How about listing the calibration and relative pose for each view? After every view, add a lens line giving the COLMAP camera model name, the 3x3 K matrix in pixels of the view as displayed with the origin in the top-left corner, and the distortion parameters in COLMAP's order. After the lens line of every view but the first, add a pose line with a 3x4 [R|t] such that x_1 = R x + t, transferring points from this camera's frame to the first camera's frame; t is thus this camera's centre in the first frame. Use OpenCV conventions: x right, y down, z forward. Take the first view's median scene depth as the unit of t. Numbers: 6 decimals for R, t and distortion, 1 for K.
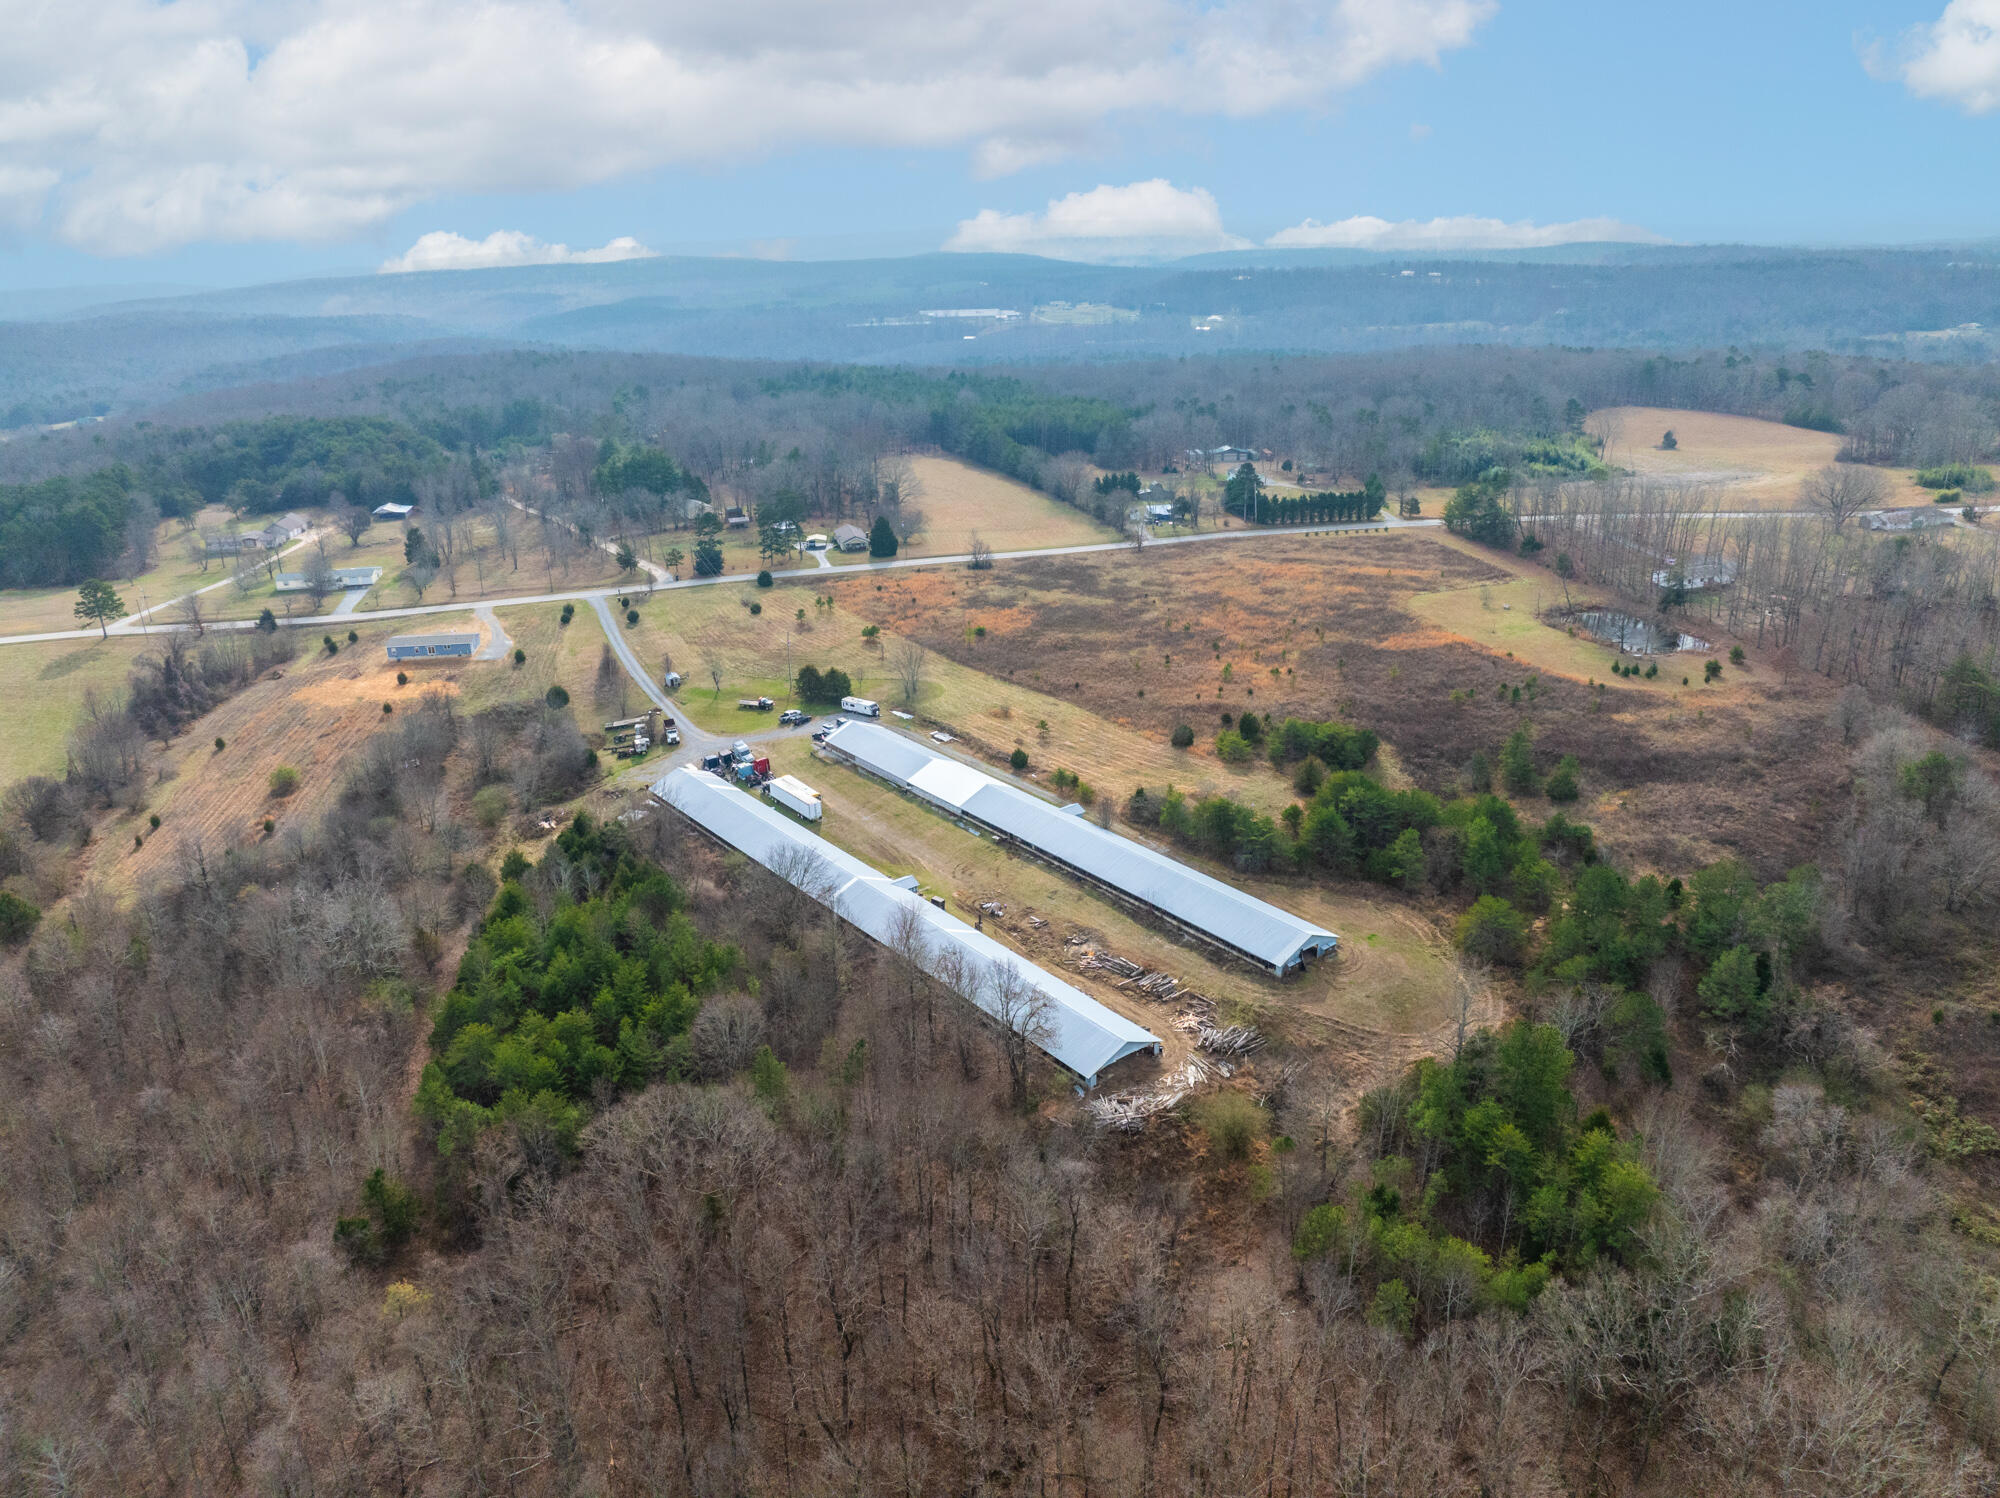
lens RADIAL K [[1407.4, 0, 1002.2], [0, 1407.4, 749.7], [0, 0, 1]] dist [-0.040885, 0.002774]
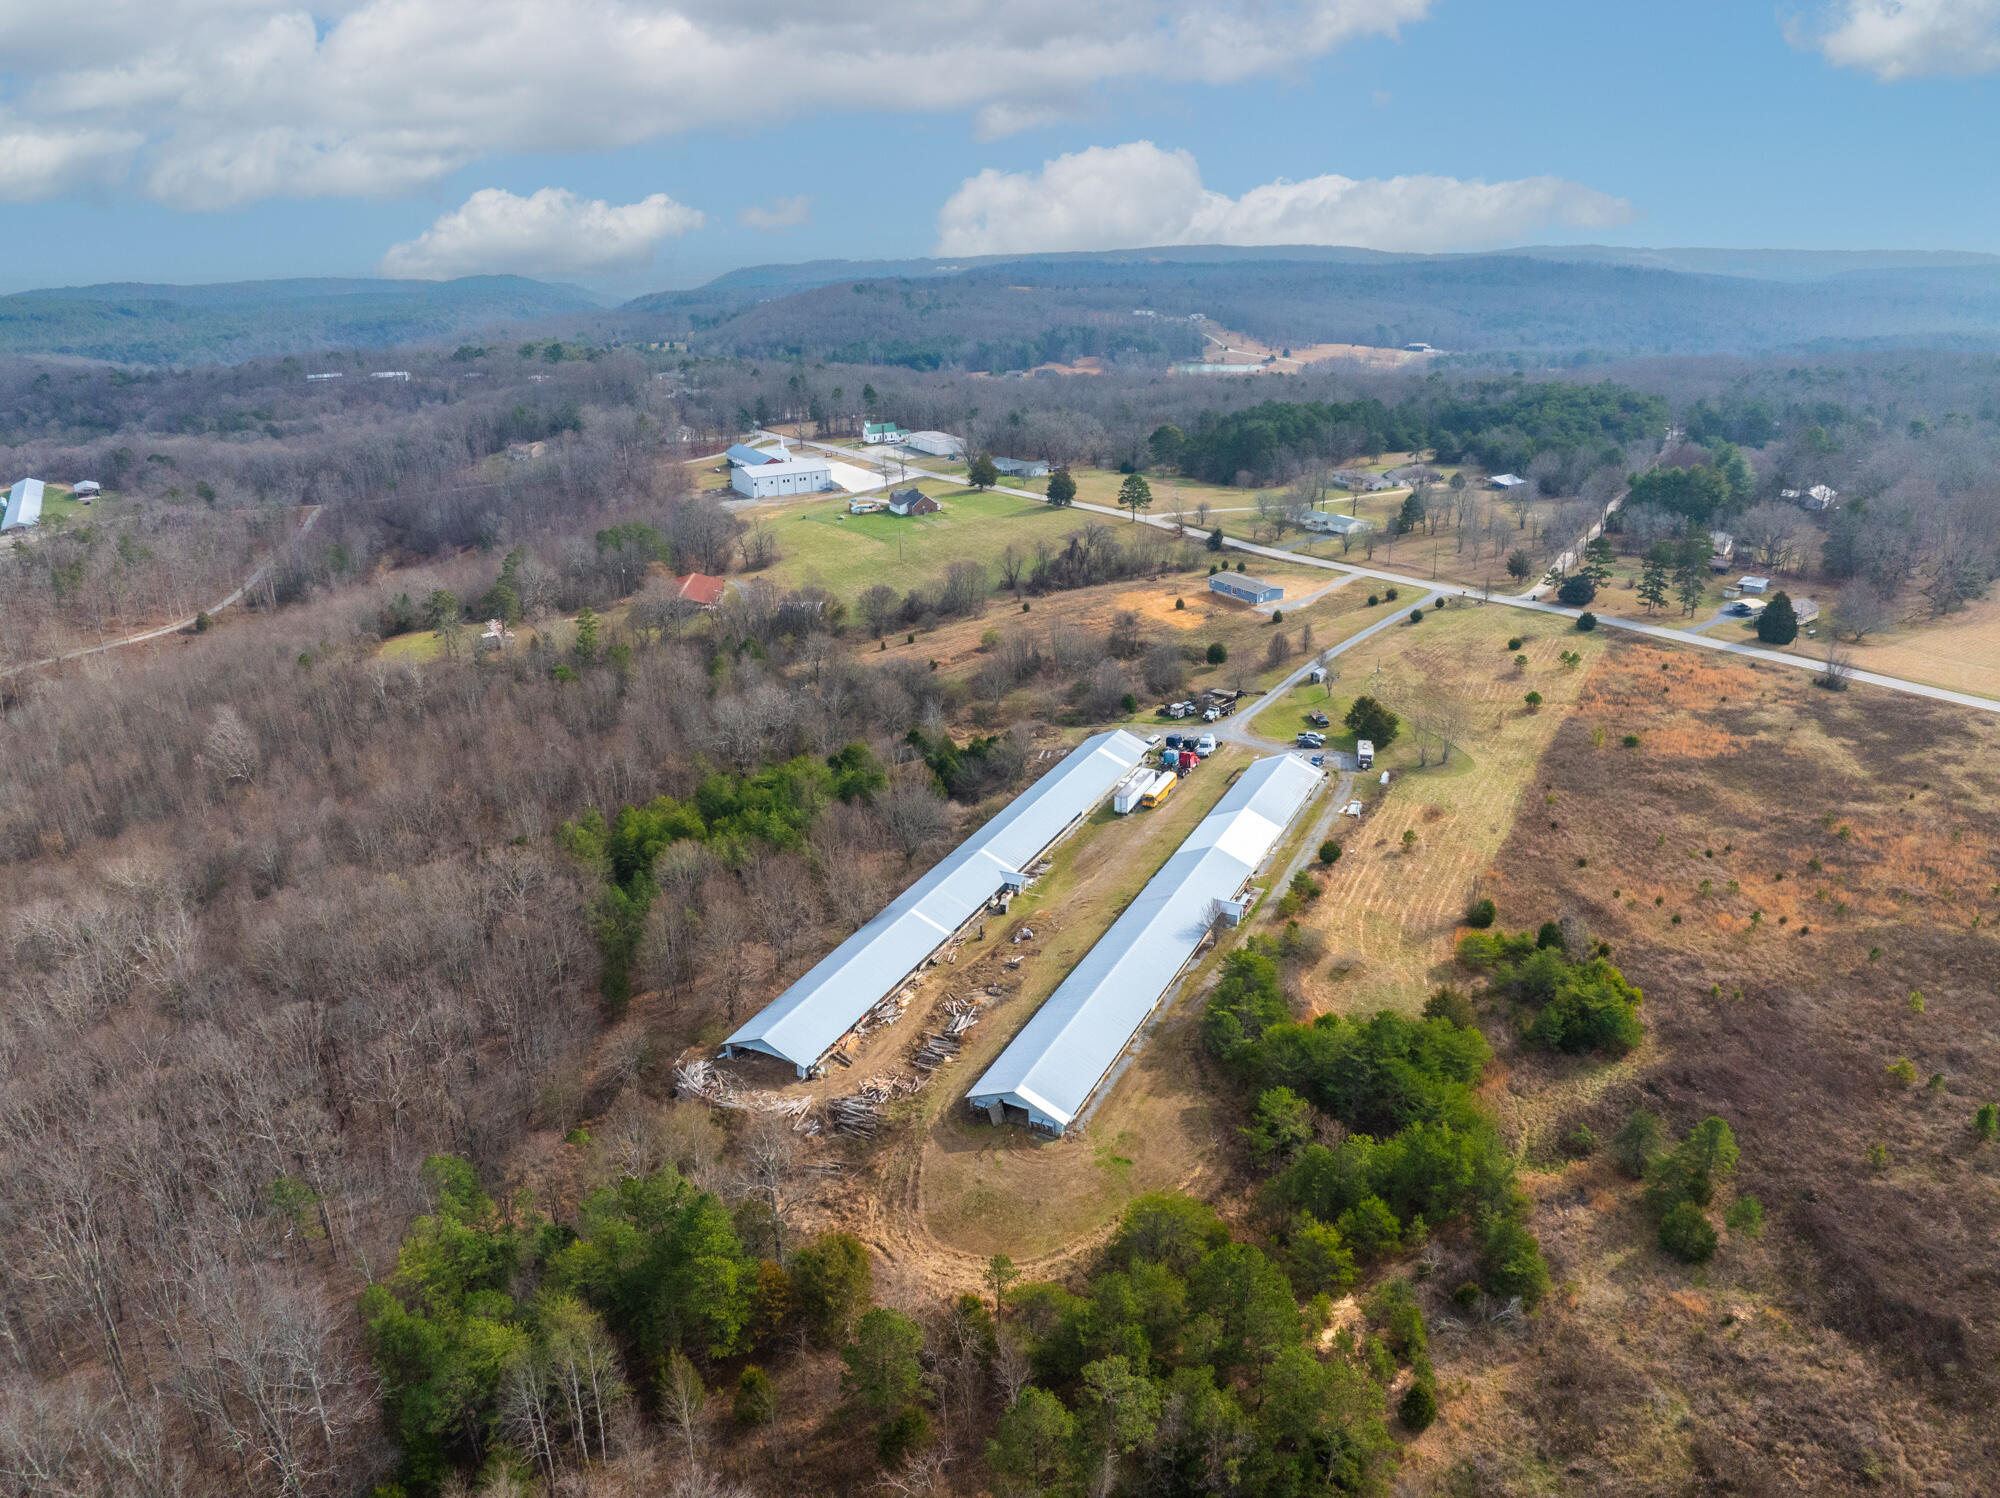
lens RADIAL K [[1407.4, 0, 994.3], [0, 1407.4, 749.4], [0, 0, 1]] dist [-0.040885, 0.002774]
pose [[0.419933, 0.338309, -0.842142, 0.598171], [-0.315003, 0.924570, 0.214346, -0.163171], [0.851134, 0.175266, 0.494825, 0.380870]]
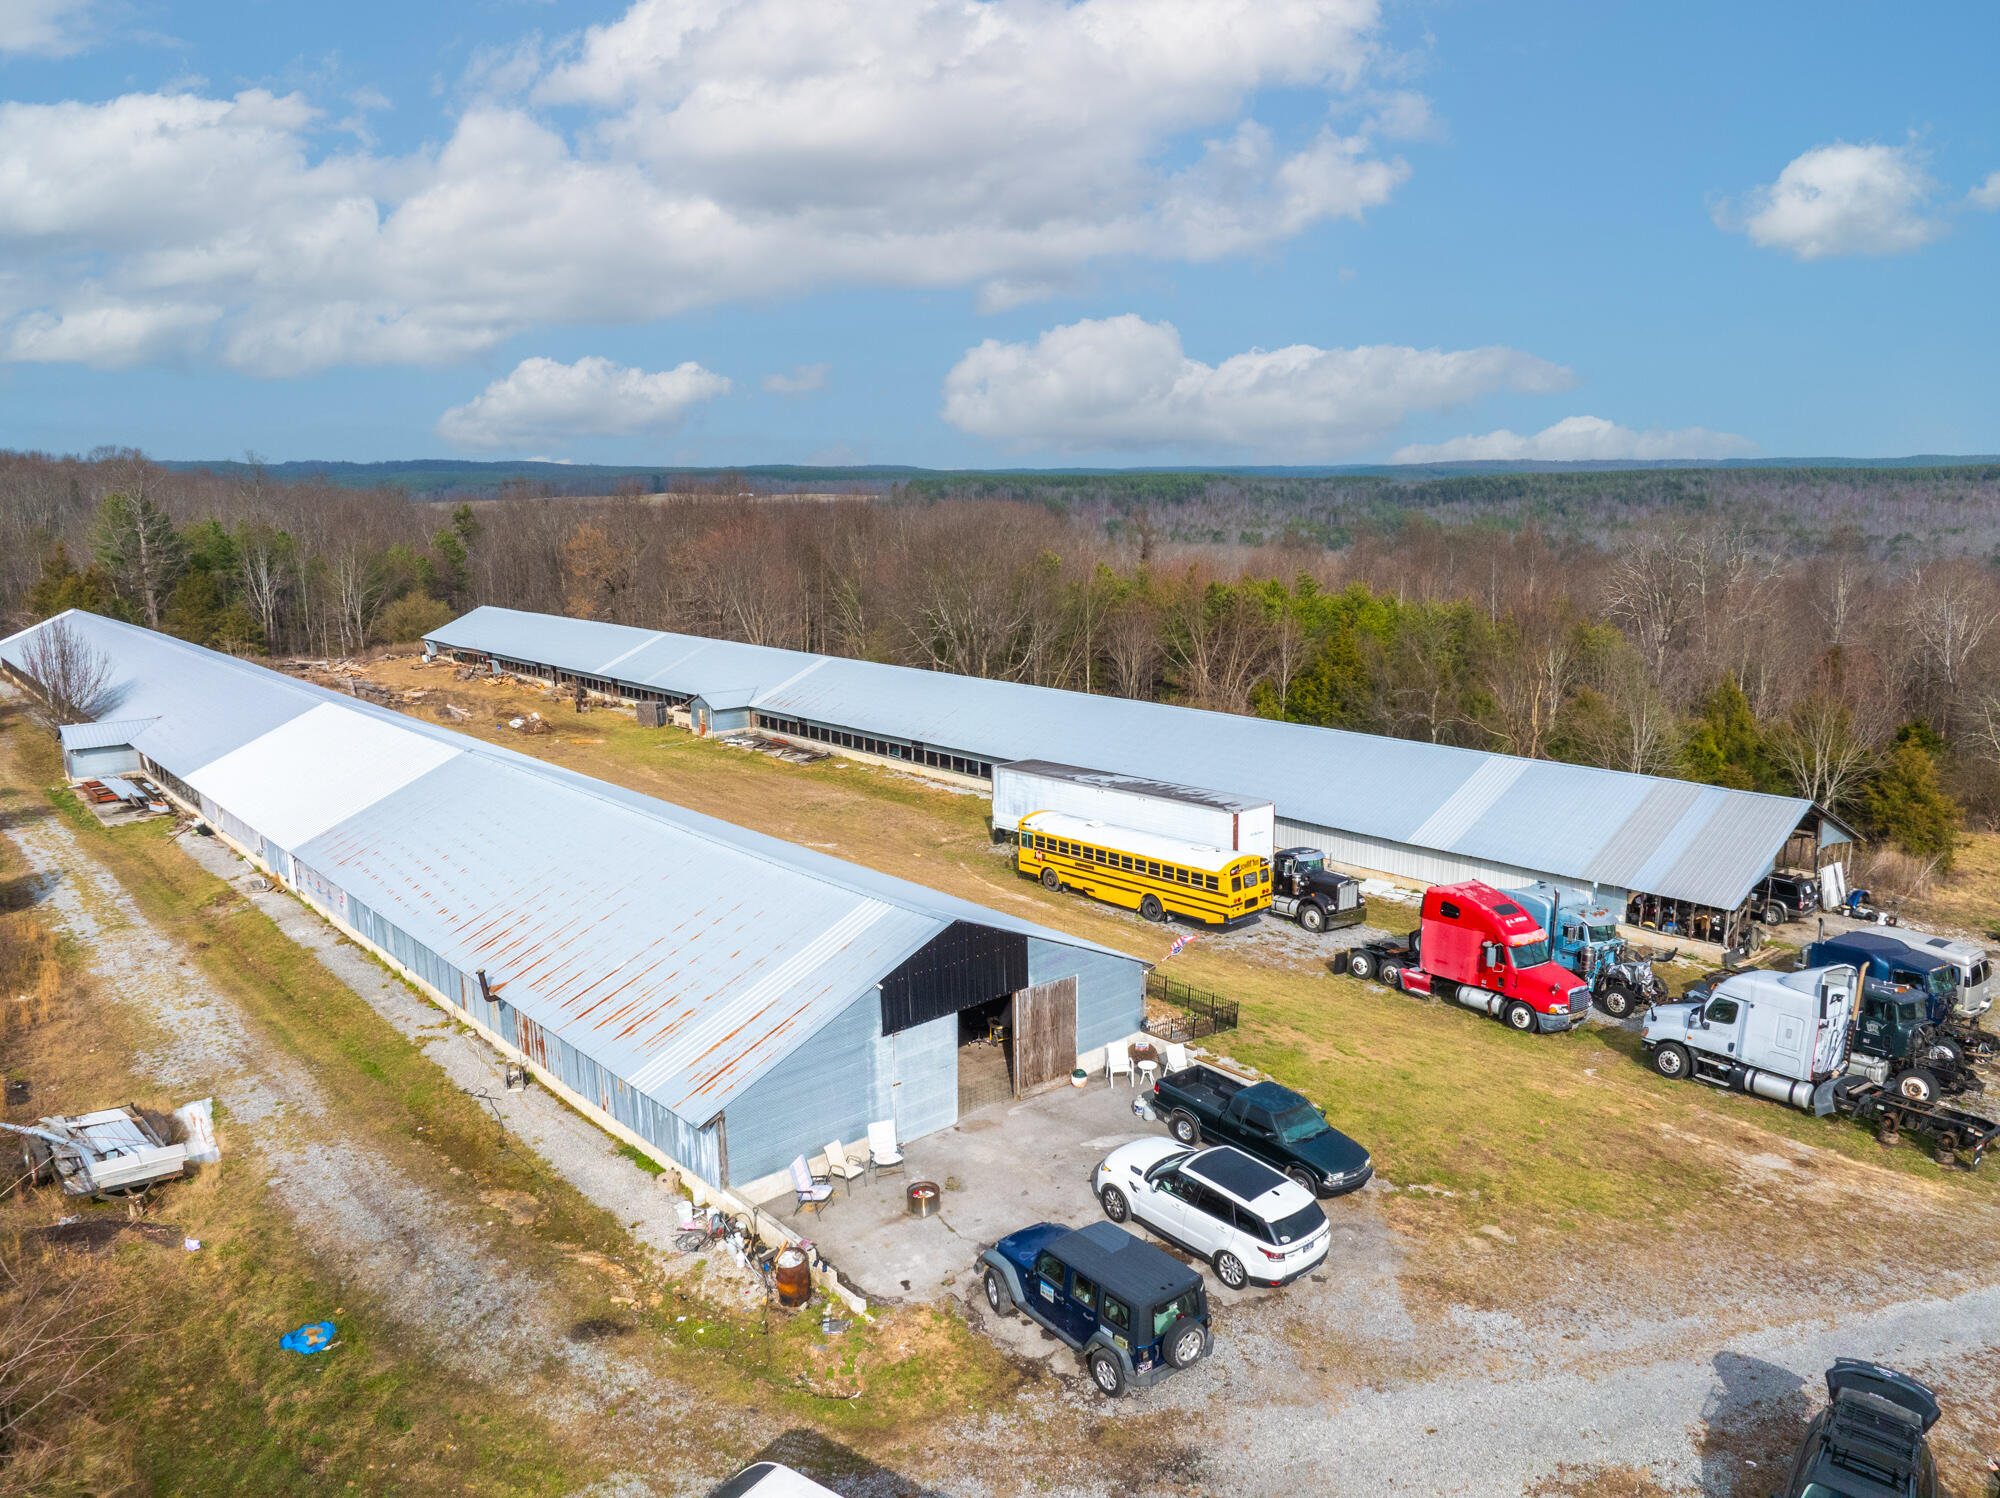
lens RADIAL K [[1407.4, 0, 995.6], [0, 1407.4, 750.0], [0, 0, 1]] dist [-0.040885, 0.002774]
pose [[-0.998480, 0.043696, -0.033601, -0.113010], [0.019344, 0.848580, 0.528713, -0.091087], [0.051615, 0.527259, -0.848135, 1.103651]]
